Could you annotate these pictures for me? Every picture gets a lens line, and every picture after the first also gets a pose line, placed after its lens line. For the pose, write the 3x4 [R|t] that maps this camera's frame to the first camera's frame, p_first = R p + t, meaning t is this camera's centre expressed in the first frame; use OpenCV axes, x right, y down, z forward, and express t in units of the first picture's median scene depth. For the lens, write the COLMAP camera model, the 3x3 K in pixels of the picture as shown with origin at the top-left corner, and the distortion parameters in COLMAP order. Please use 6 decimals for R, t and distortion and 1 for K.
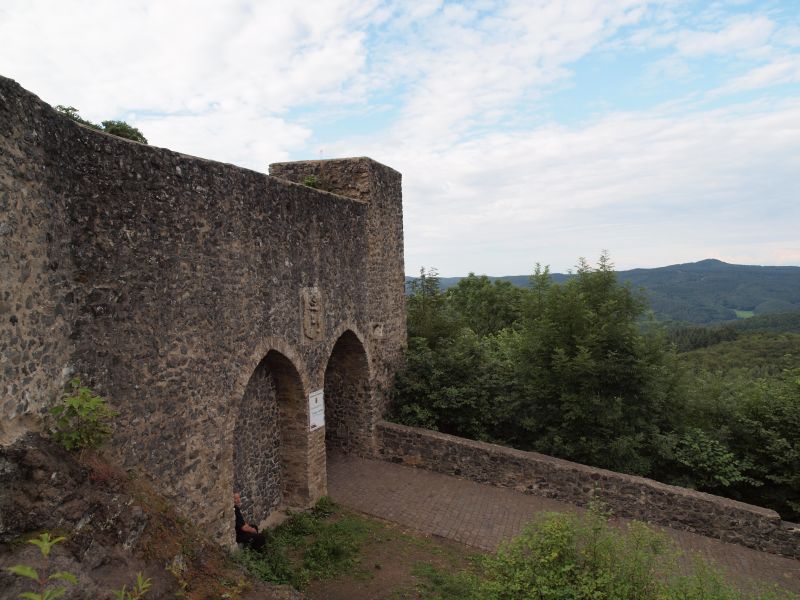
lens RADIAL K [[571.0, 0, 400.8], [0, 571.0, 300.4], [0, 0, 1]] dist [-0.121842, 0.087932]
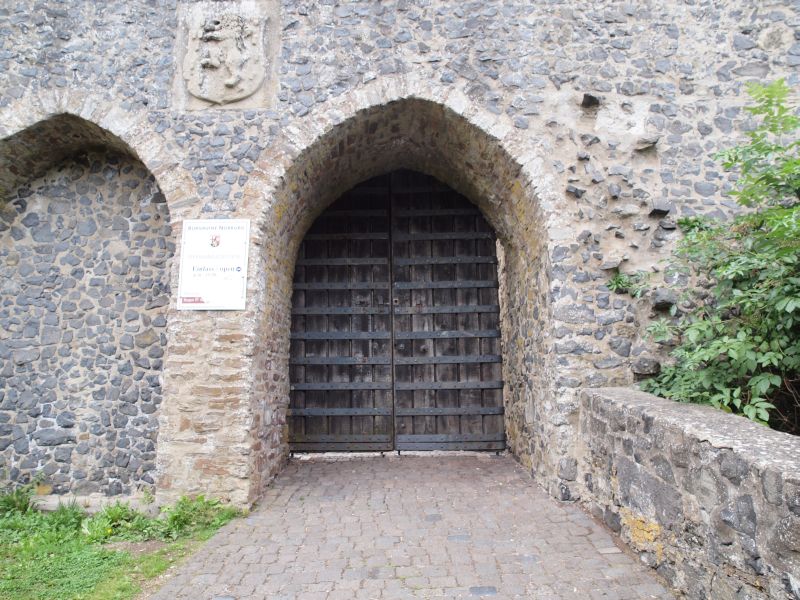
lens RADIAL K [[571.0, 0, 404.1], [0, 571.0, 297.8], [0, 0, 1]] dist [-0.121842, 0.087932]
pose [[0.338317, -0.145836, -0.929663, 0.258326], [-0.041094, 0.984686, -0.169423, 0.269779], [0.940135, 0.095522, 0.327143, 0.964851]]
